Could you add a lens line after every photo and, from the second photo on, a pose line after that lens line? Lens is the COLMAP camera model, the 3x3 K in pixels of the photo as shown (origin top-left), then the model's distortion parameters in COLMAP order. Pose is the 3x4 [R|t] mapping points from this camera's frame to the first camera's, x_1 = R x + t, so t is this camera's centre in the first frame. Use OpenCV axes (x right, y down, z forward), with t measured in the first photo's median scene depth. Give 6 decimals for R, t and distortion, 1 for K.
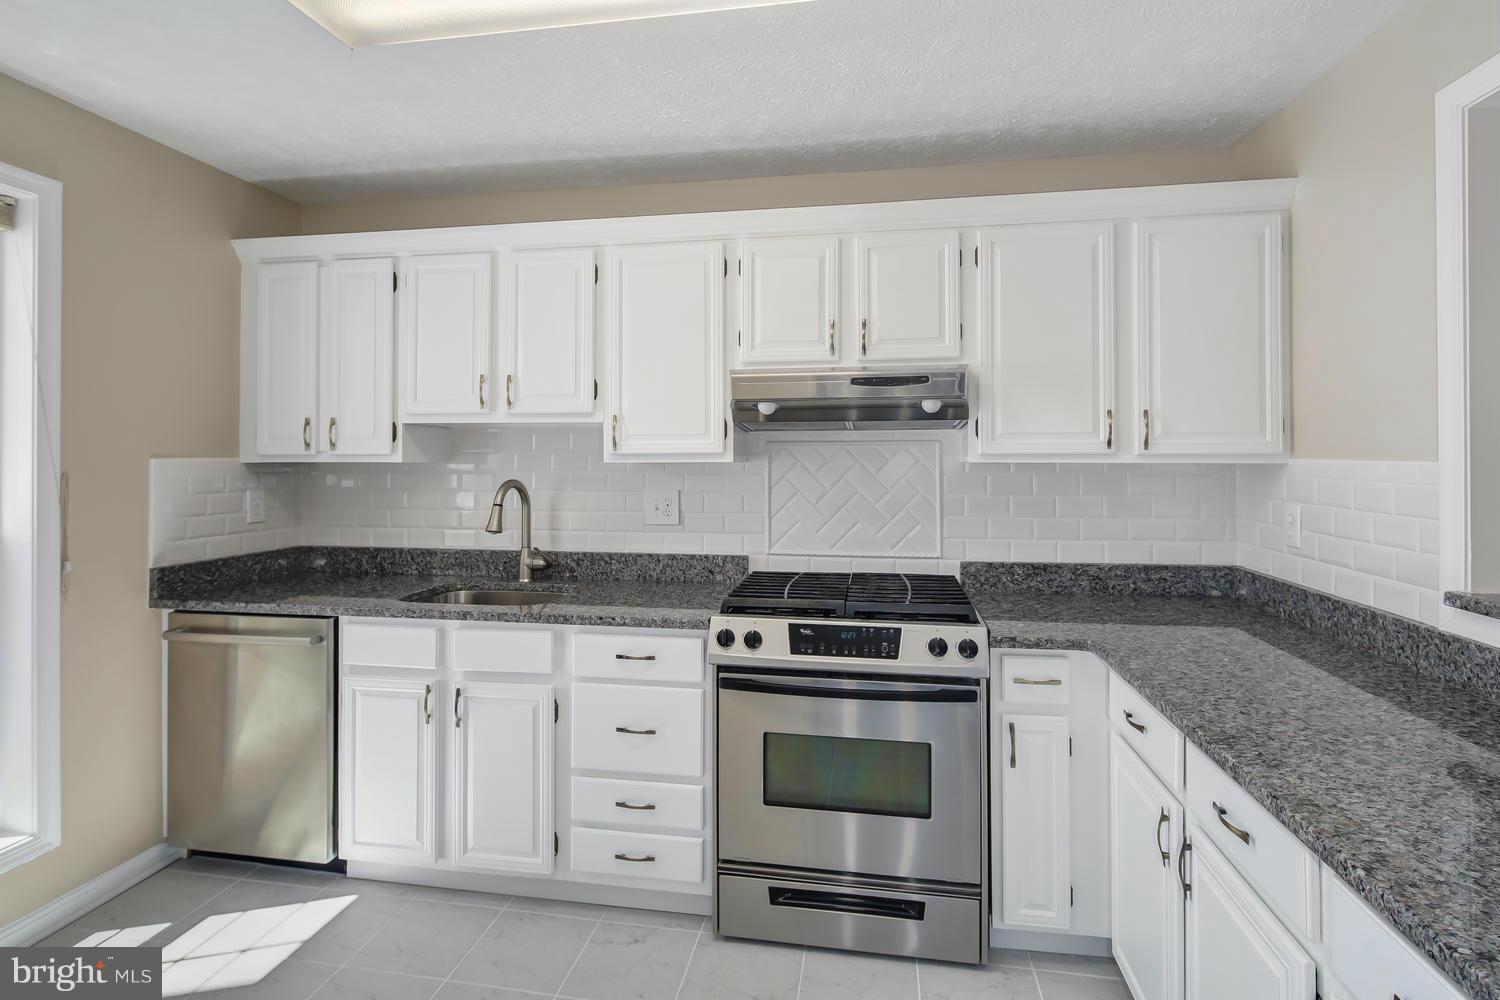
lens RADIAL K [[749.3, 0, 723.4], [0, 749.3, 455.4], [0, 0, 1]] dist [0.005284, -0.005152]
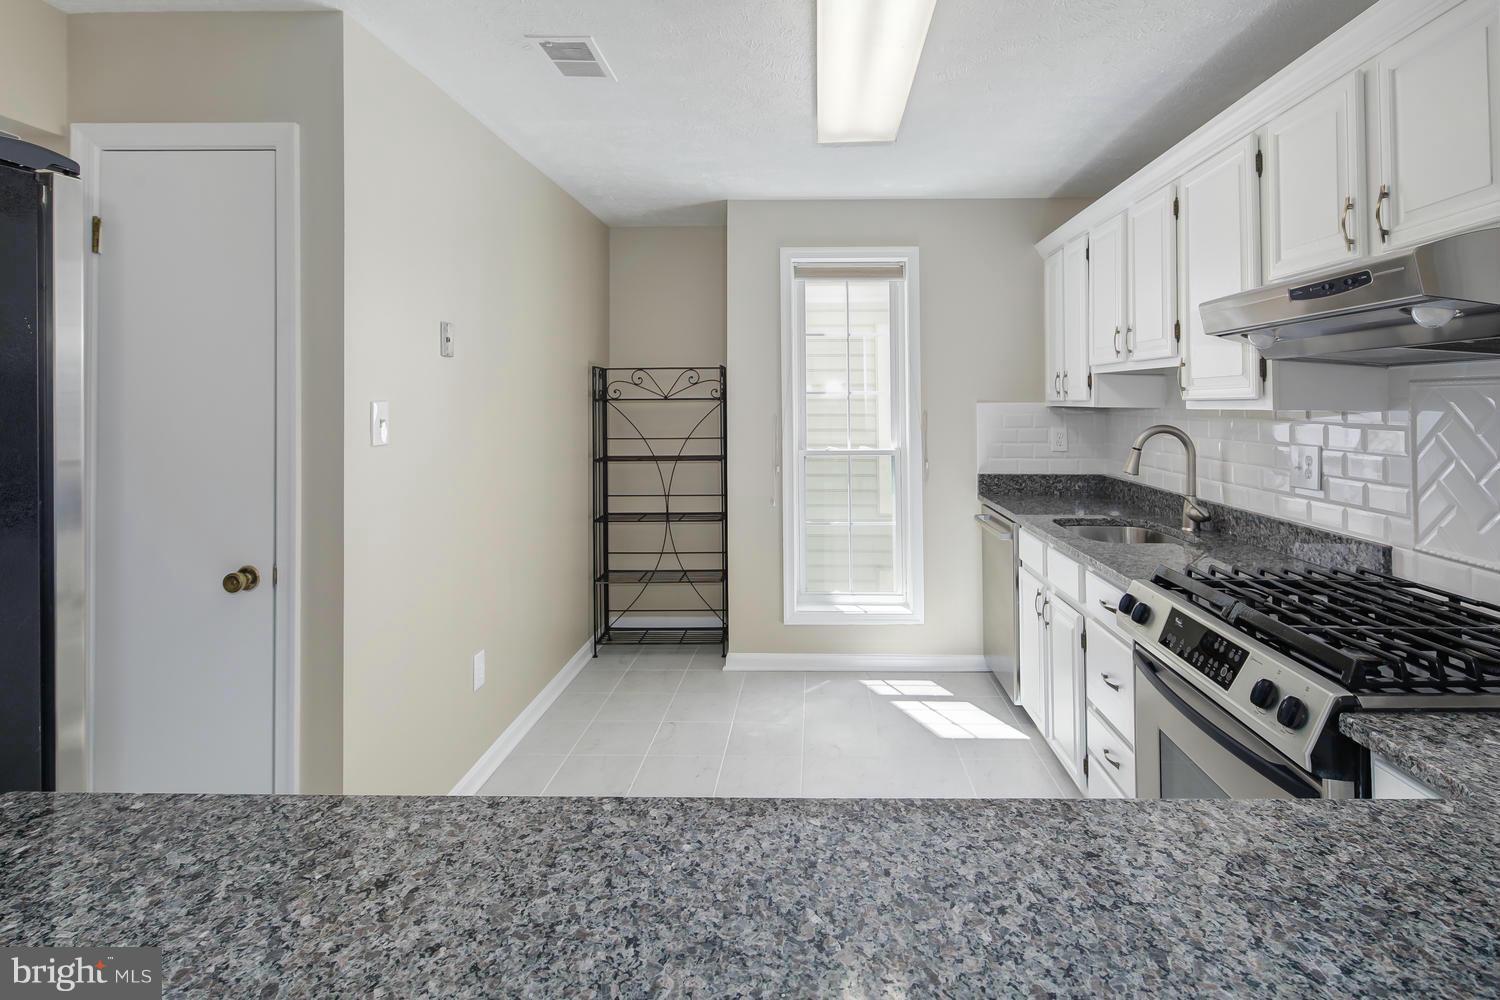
lens RADIAL K [[749.3, 0, 793.8], [0, 749.3, 393.2], [0, 0, 1]] dist [0.005284, -0.005152]
pose [[0.139873, -0.009913, -0.990120, 0.706822], [0.003565, 0.999948, -0.009508, -0.003019], [0.990163, -0.002200, 0.139901, 0.398605]]
